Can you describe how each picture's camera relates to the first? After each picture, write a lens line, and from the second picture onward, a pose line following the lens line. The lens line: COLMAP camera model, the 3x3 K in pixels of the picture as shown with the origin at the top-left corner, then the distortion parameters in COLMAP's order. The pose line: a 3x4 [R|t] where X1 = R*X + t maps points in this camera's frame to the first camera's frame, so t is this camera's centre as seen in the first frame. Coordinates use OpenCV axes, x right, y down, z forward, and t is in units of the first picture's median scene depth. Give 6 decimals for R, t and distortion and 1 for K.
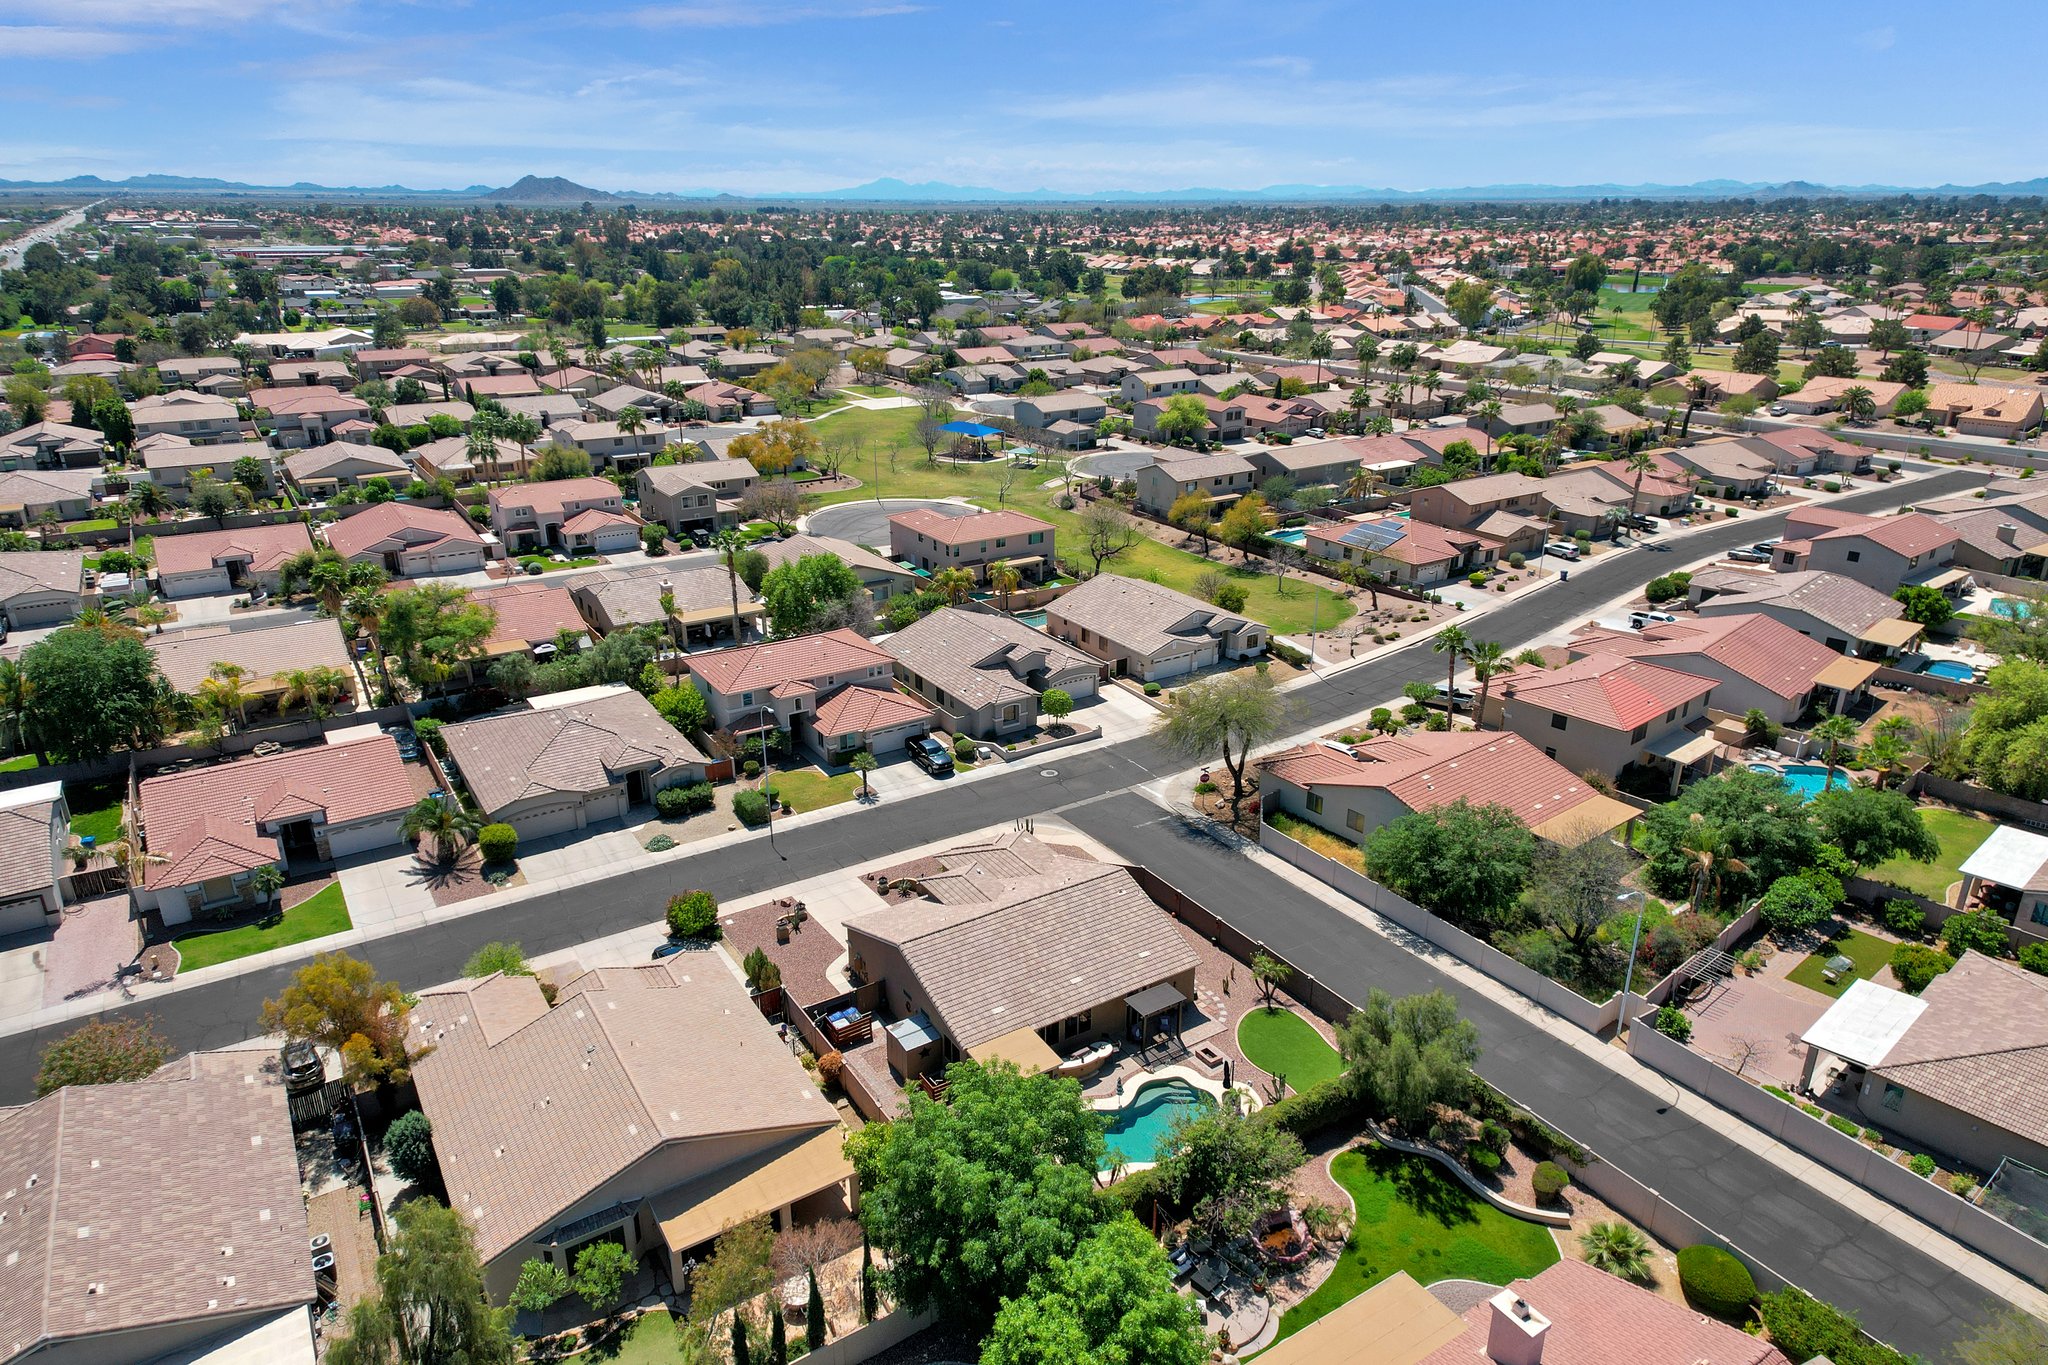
lens RADIAL K [[1250.3, 0, 1027.8], [0, 1250.3, 714.6], [0, 0, 1]] dist [0.098749, -0.077909]
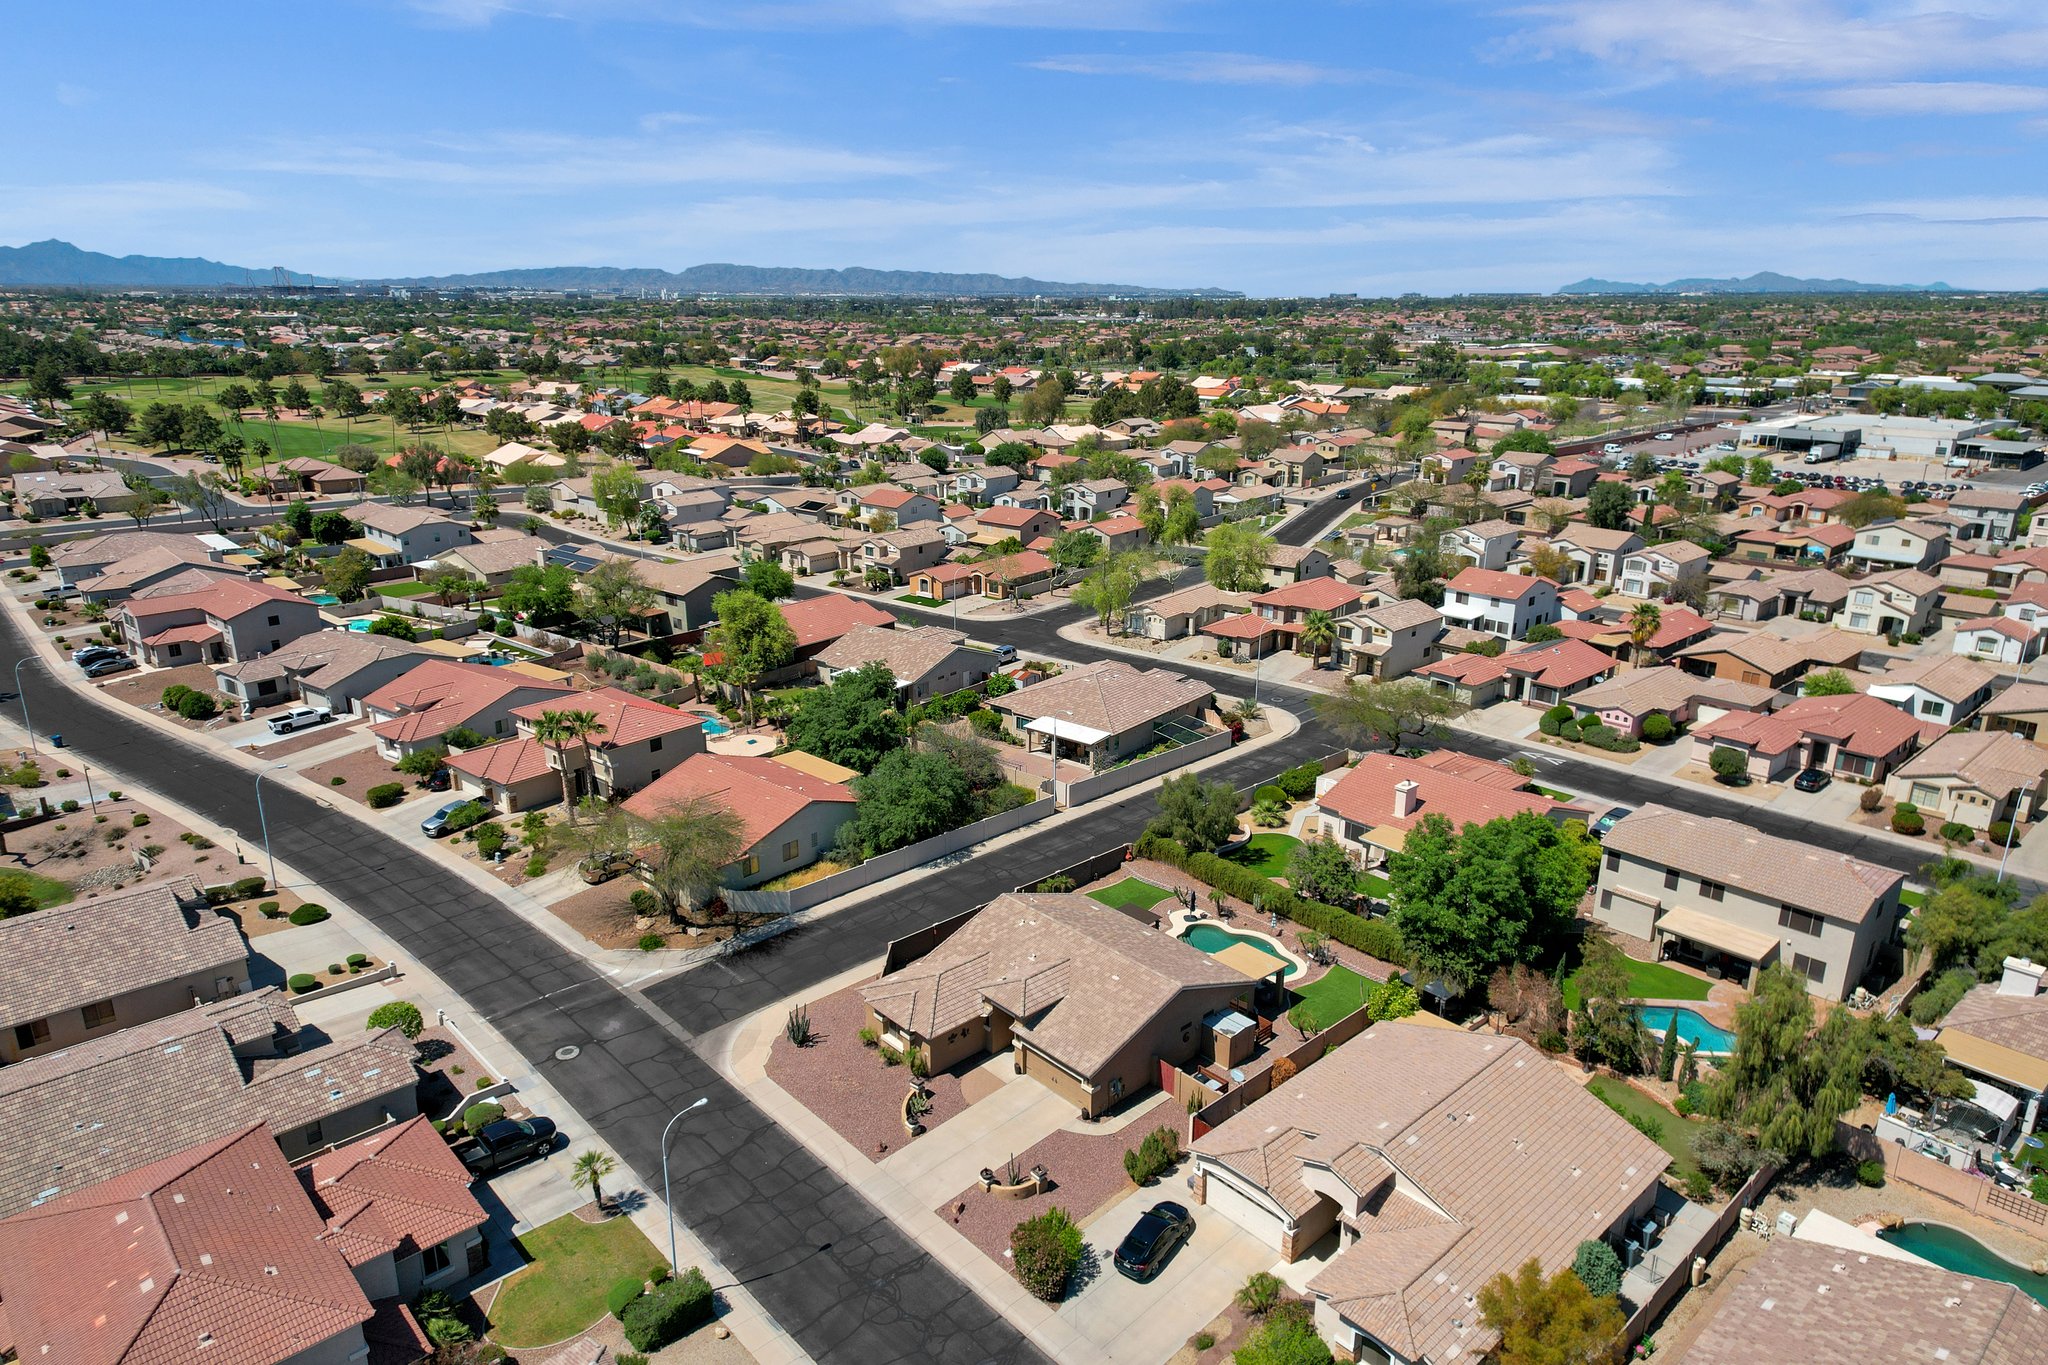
lens RADIAL K [[1250.3, 0, 1027.8], [0, 1250.3, 714.6], [0, 0, 1]] dist [0.098749, -0.077909]
pose [[-0.170860, -0.313927, 0.933947, -0.717849], [0.367356, 0.859242, 0.356022, -0.313206], [-0.914252, 0.403921, -0.031487, 0.771536]]
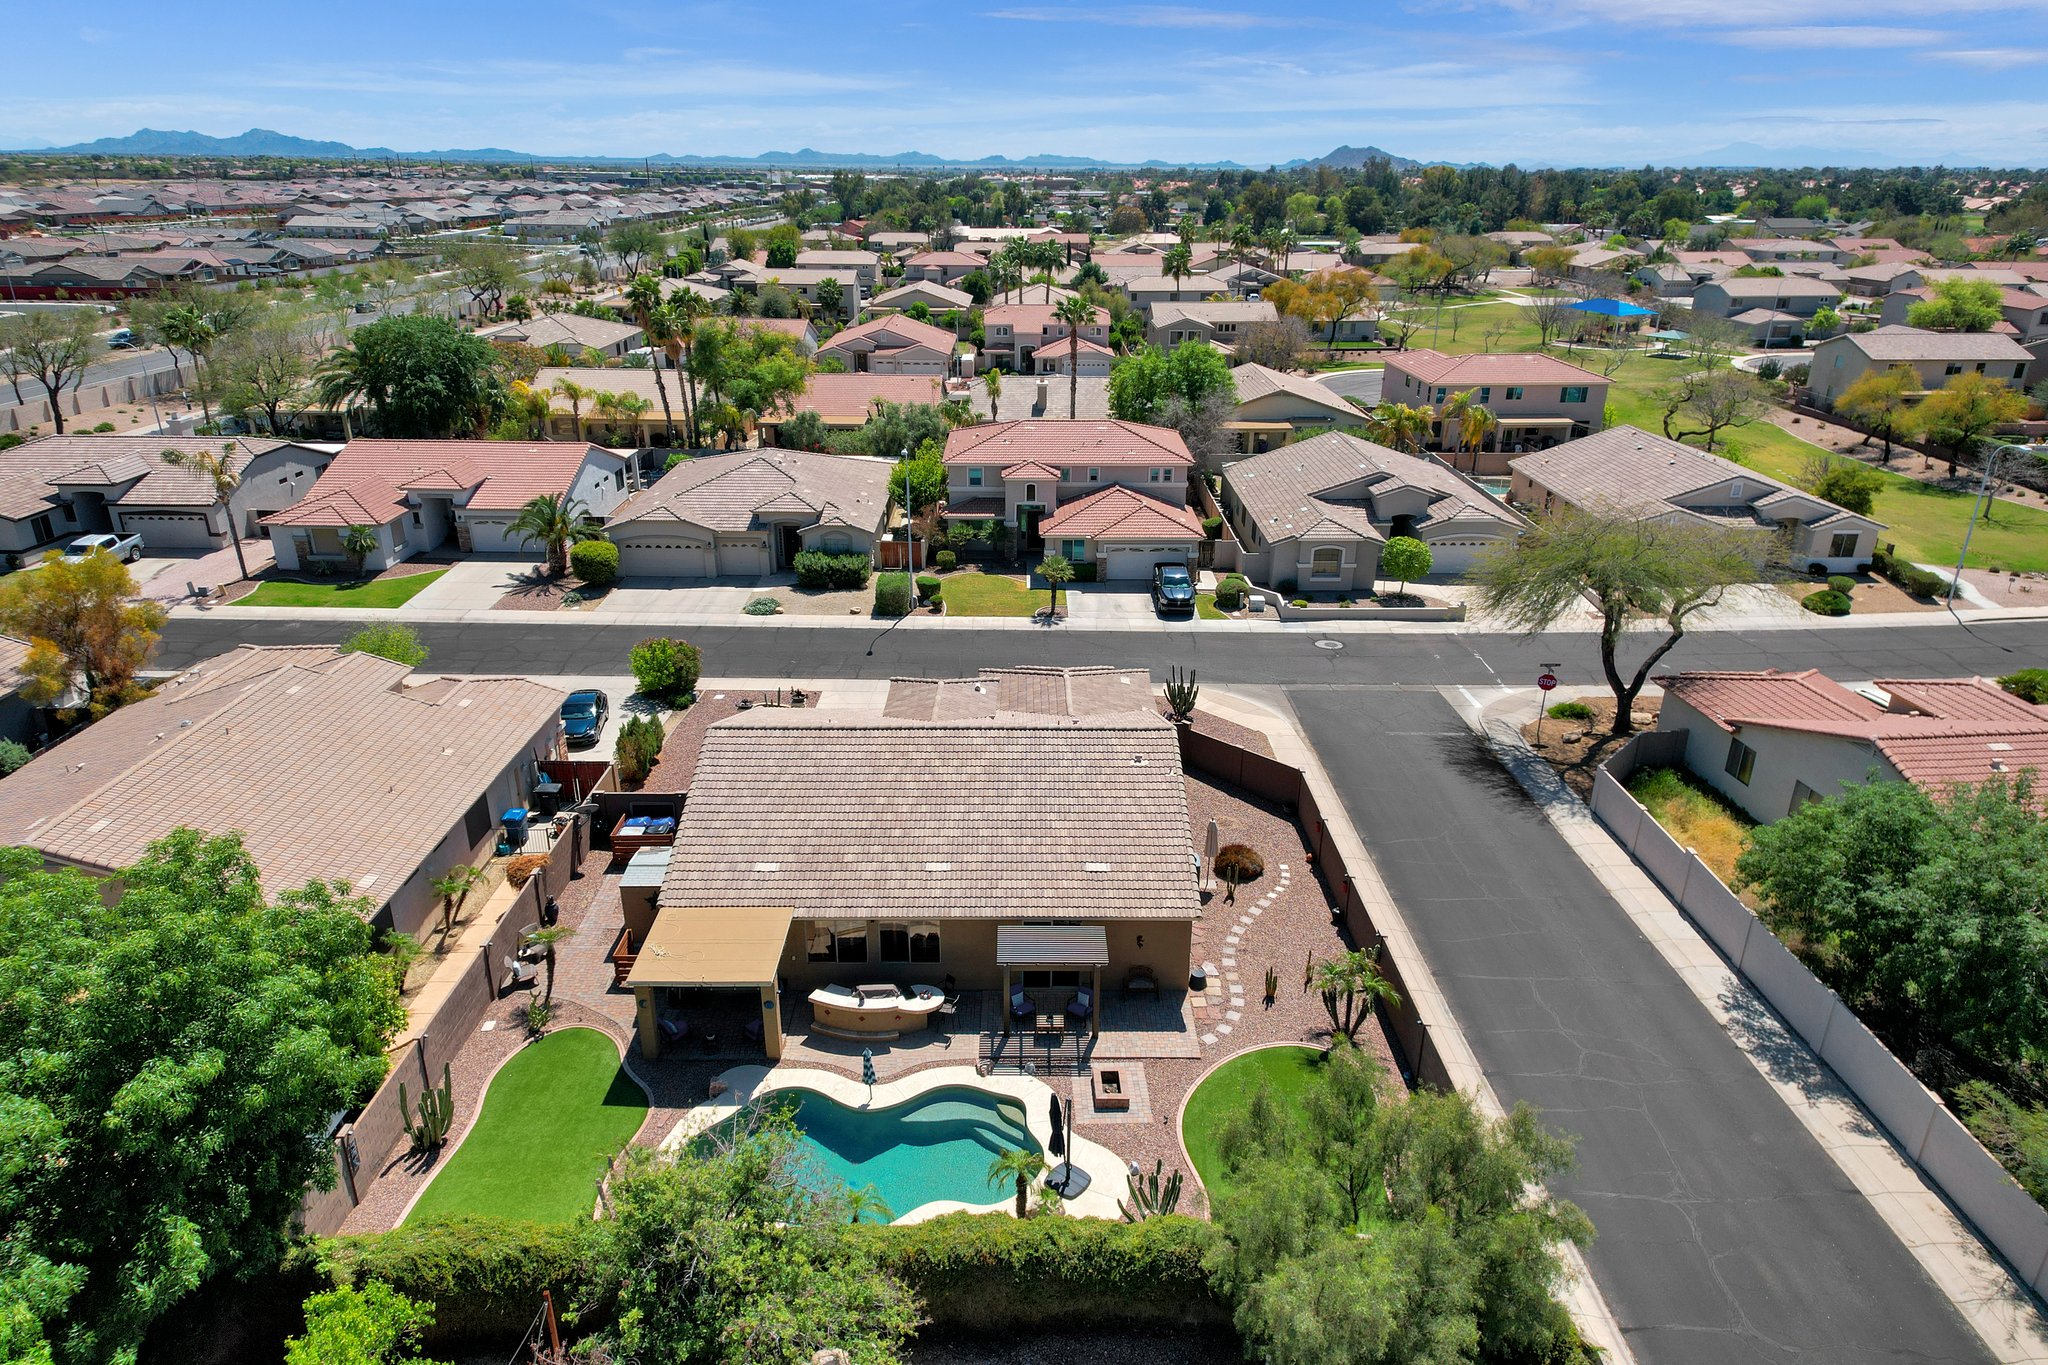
lens RADIAL K [[1250.3, 0, 1027.8], [0, 1250.3, 714.6], [0, 0, 1]] dist [0.098749, -0.077909]
pose [[0.841509, 0.217241, -0.494640, 0.235770], [-0.208155, 0.975277, 0.074207, 0.072924], [0.498532, 0.040516, 0.865924, 0.402316]]
